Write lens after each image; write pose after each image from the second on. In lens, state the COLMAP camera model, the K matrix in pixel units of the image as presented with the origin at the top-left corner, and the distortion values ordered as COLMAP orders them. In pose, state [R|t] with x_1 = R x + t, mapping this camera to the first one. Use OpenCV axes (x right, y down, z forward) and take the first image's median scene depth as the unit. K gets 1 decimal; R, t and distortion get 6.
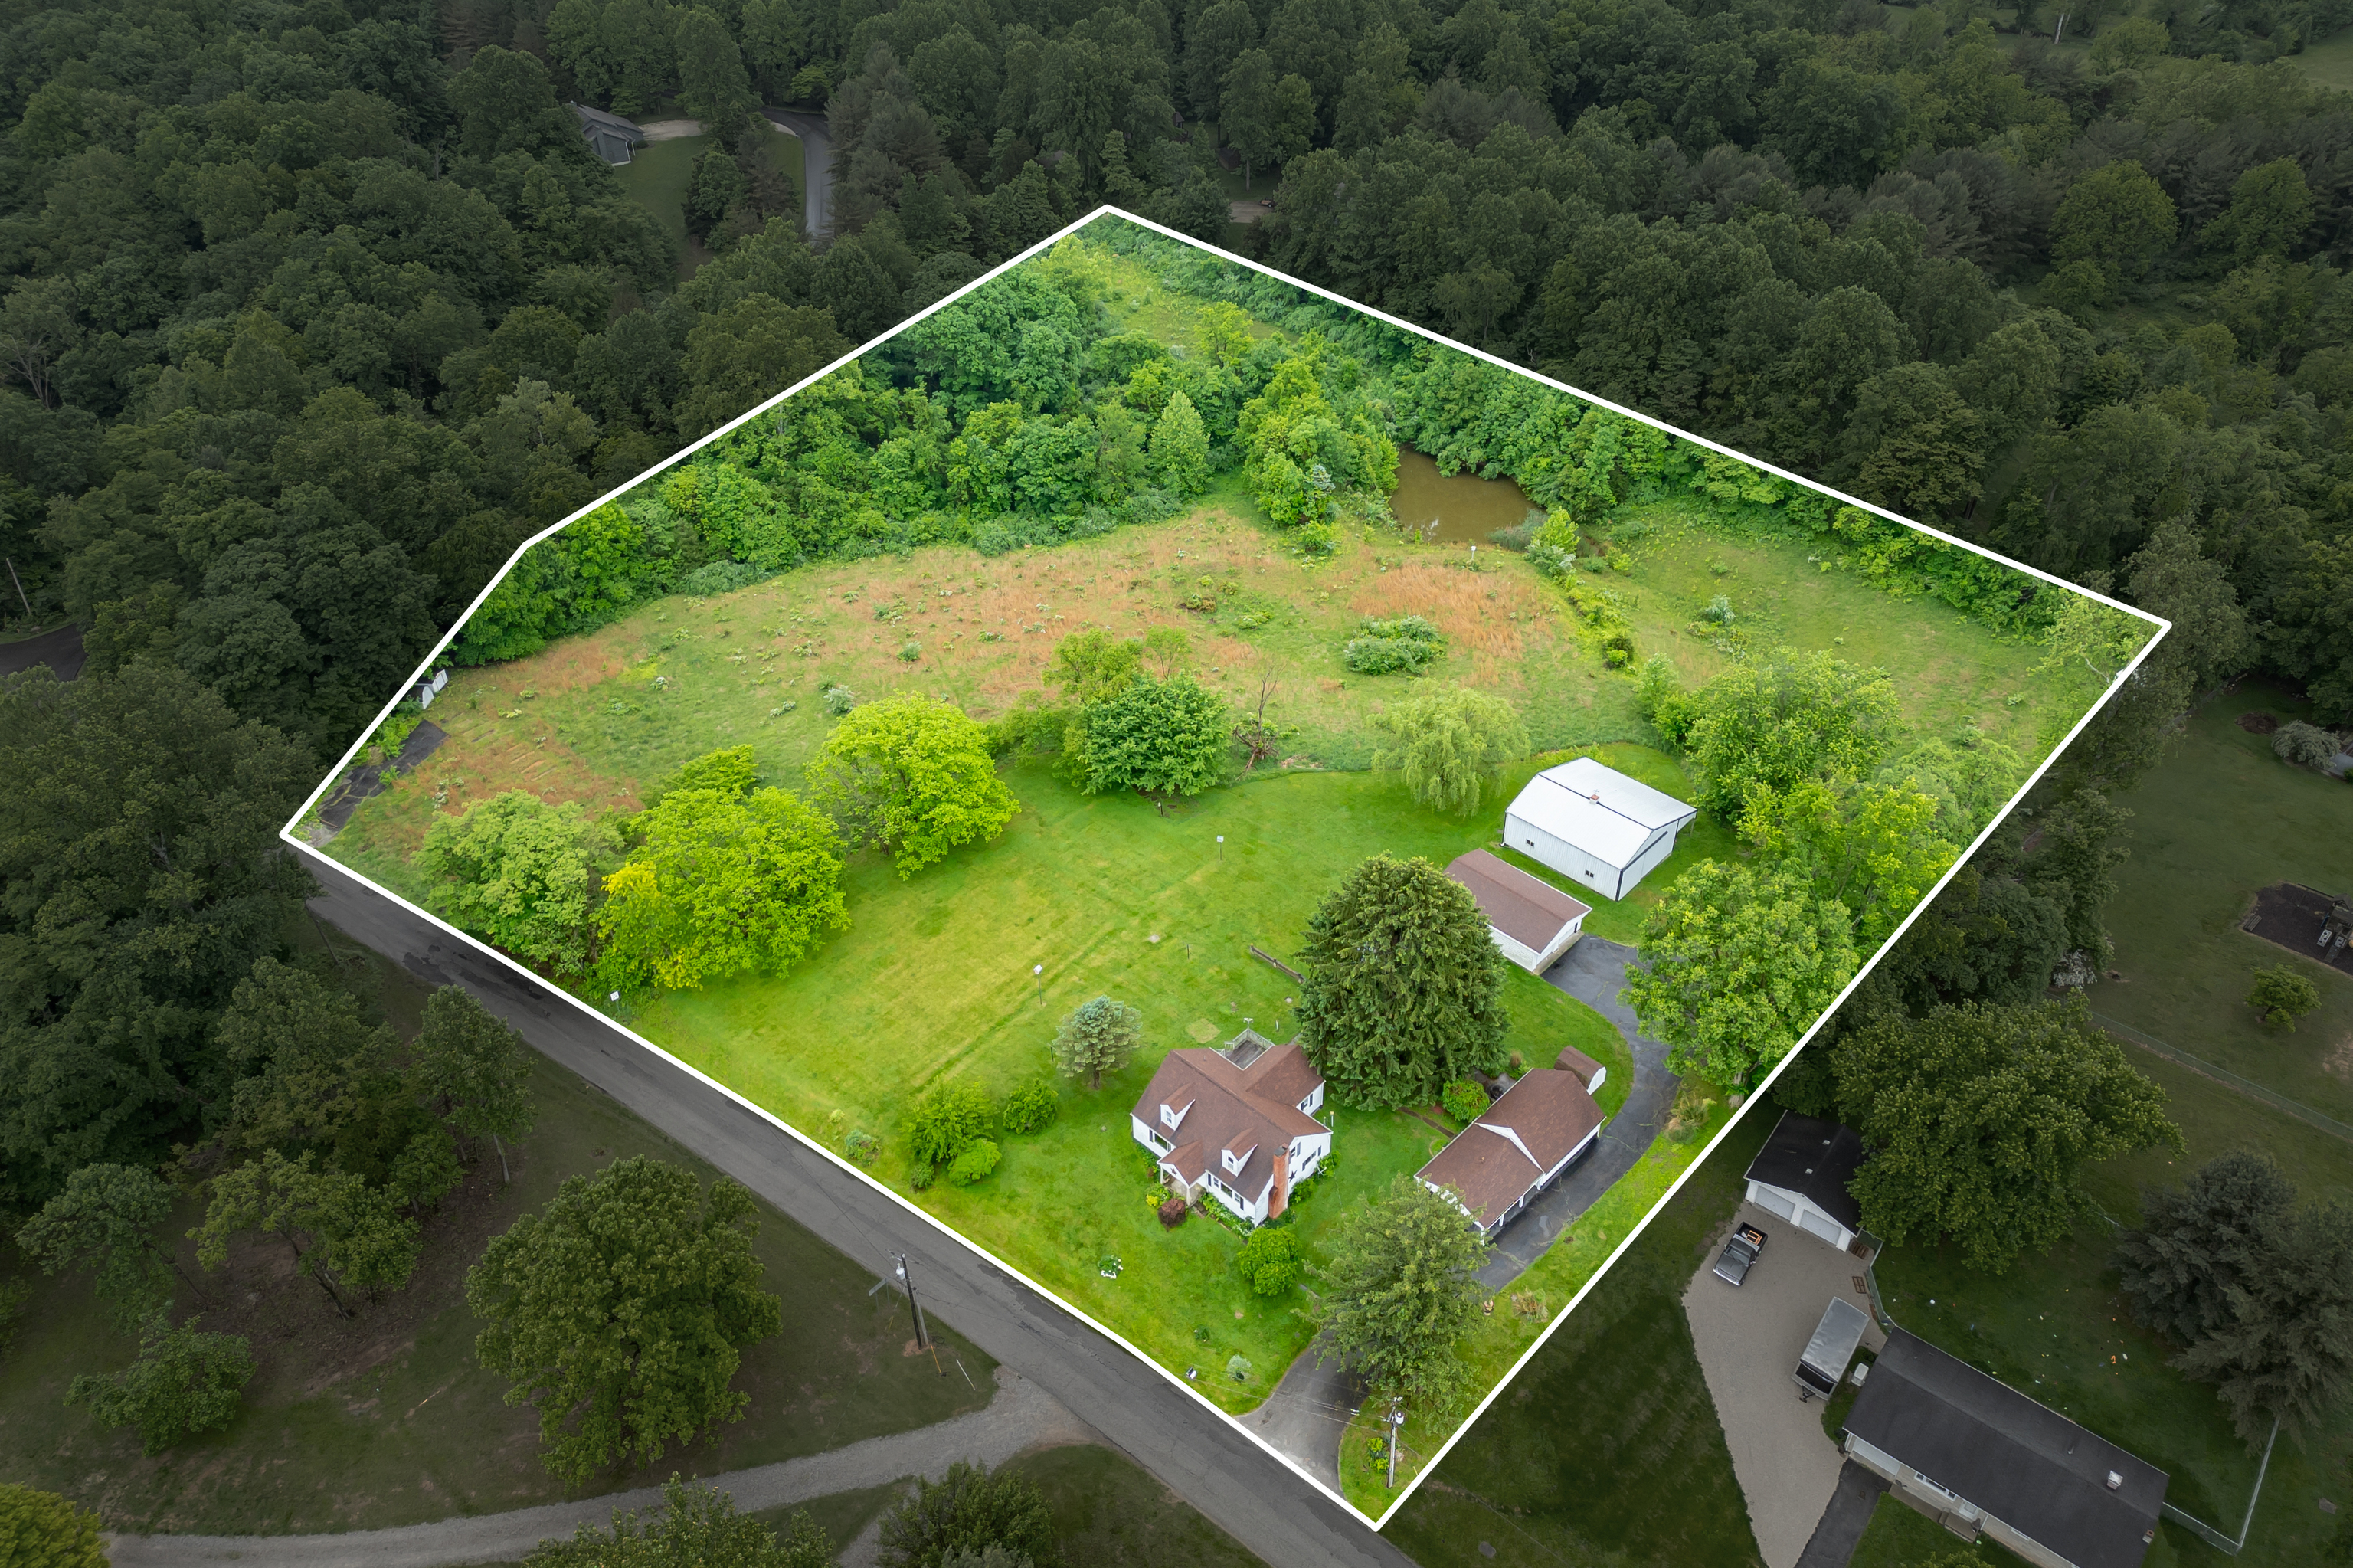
lens RADIAL K [[1644.1, 0, 1169.2], [0, 1644.1, 708.4], [0, 0, 1]] dist [0.072625, -0.063916]
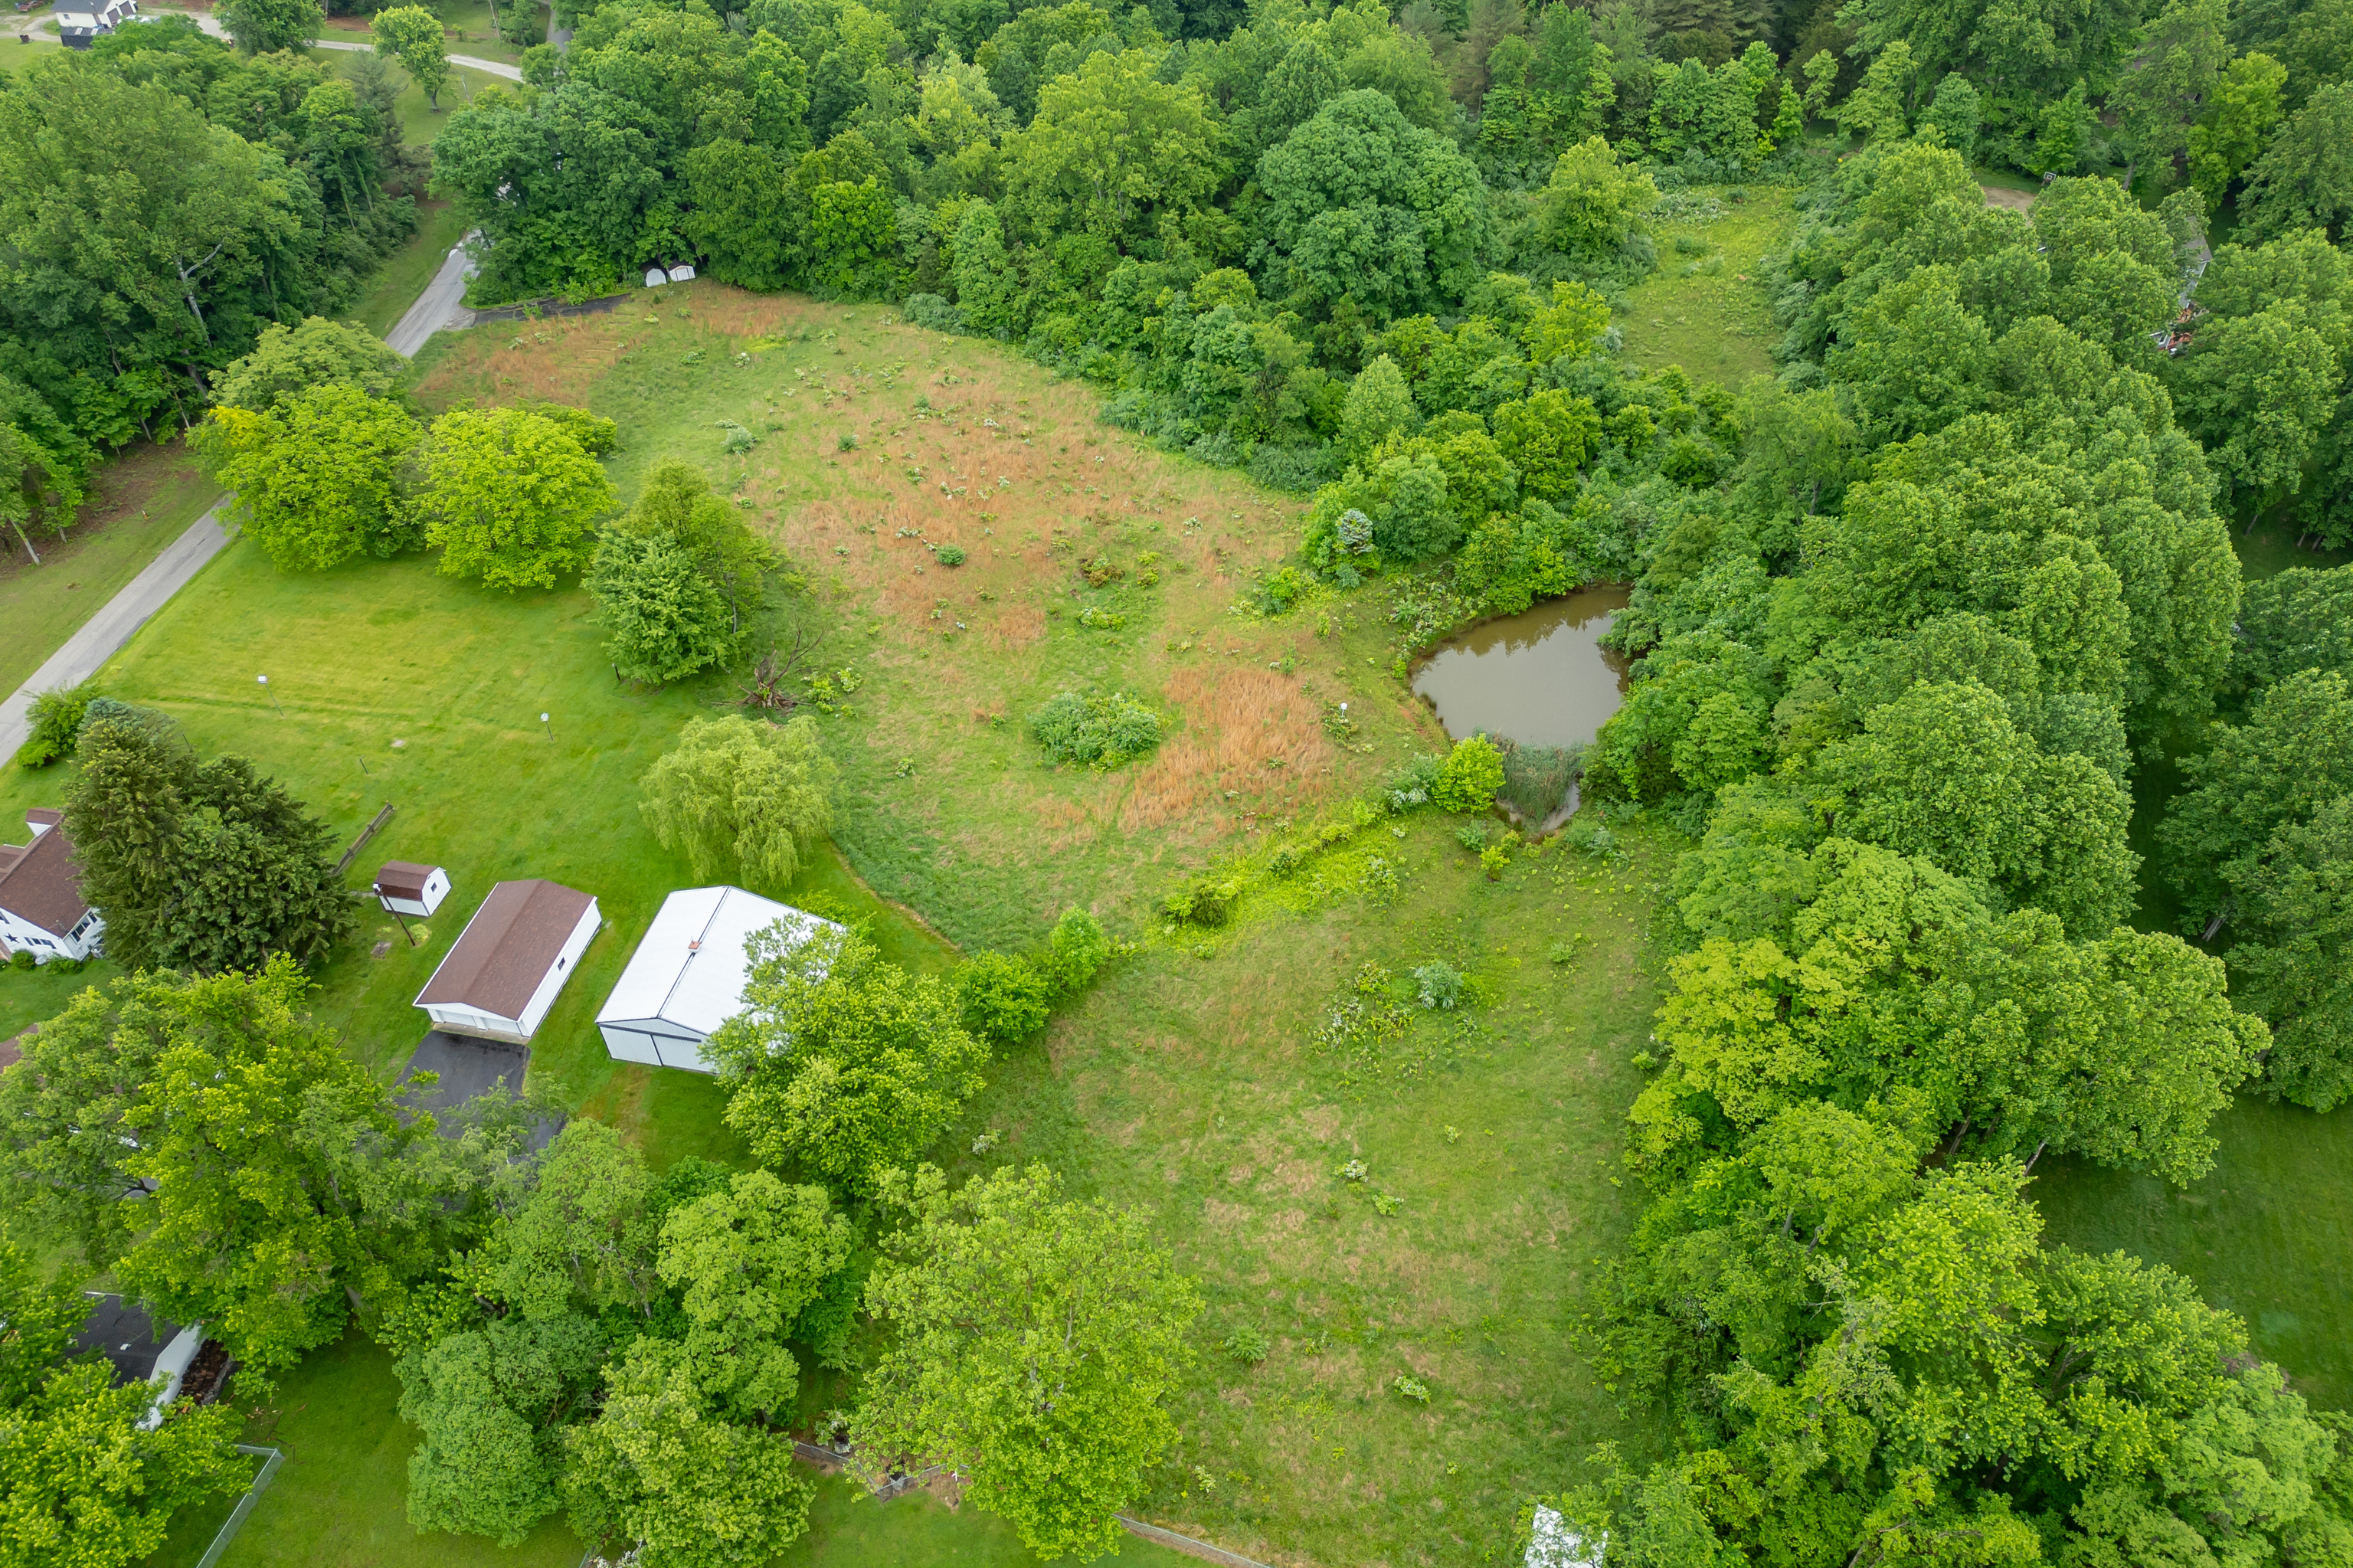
lens RADIAL K [[1644.1, 0, 1169.3], [0, 1644.1, 780.7], [0, 0, 1]] dist [0.072625, -0.063916]
pose [[0.532506, 0.587689, -0.609147, 0.794257], [-0.482319, 0.802079, 0.352190, -0.380037], [0.695562, 0.106260, 0.710565, 0.610303]]
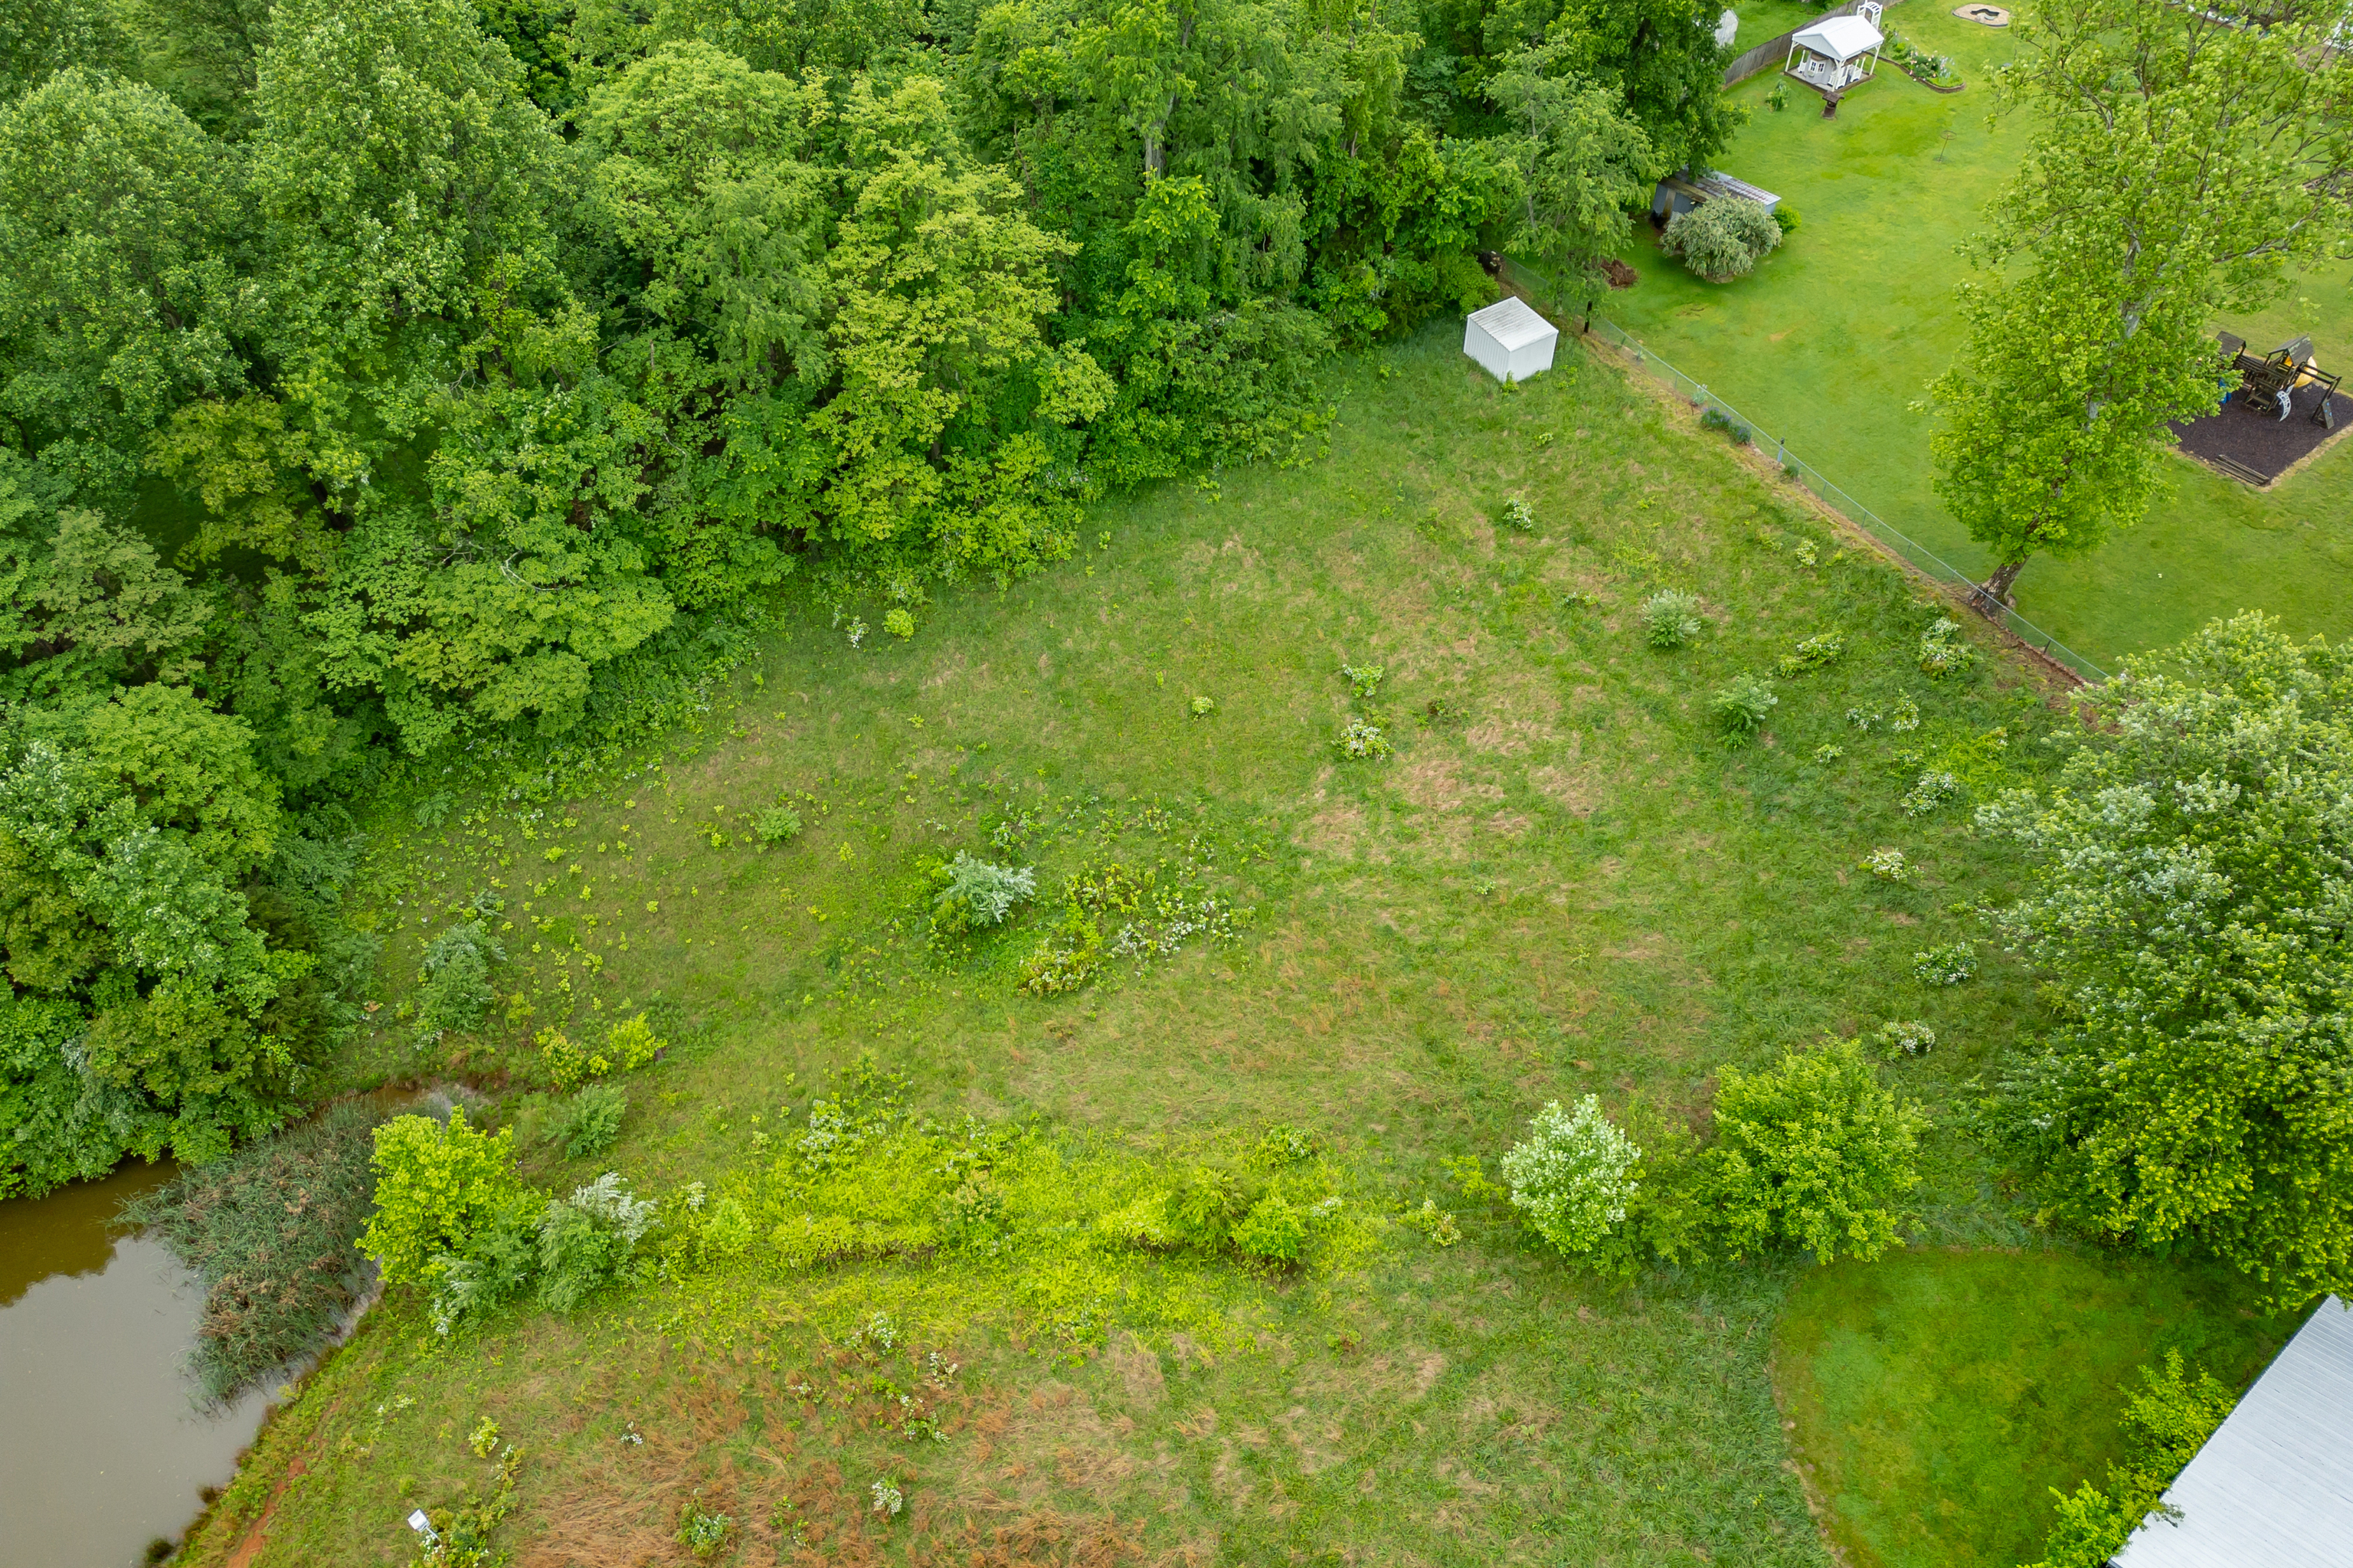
lens RADIAL K [[1644.1, 0, 1183.5], [0, 1644.1, 789.2], [0, 0, 1]] dist [0.072625, -0.063916]
pose [[0.117975, -0.731809, 0.671221, 0.151967], [0.590563, 0.595120, 0.545040, -0.308786], [-0.798322, 0.332097, 0.502389, 1.010595]]
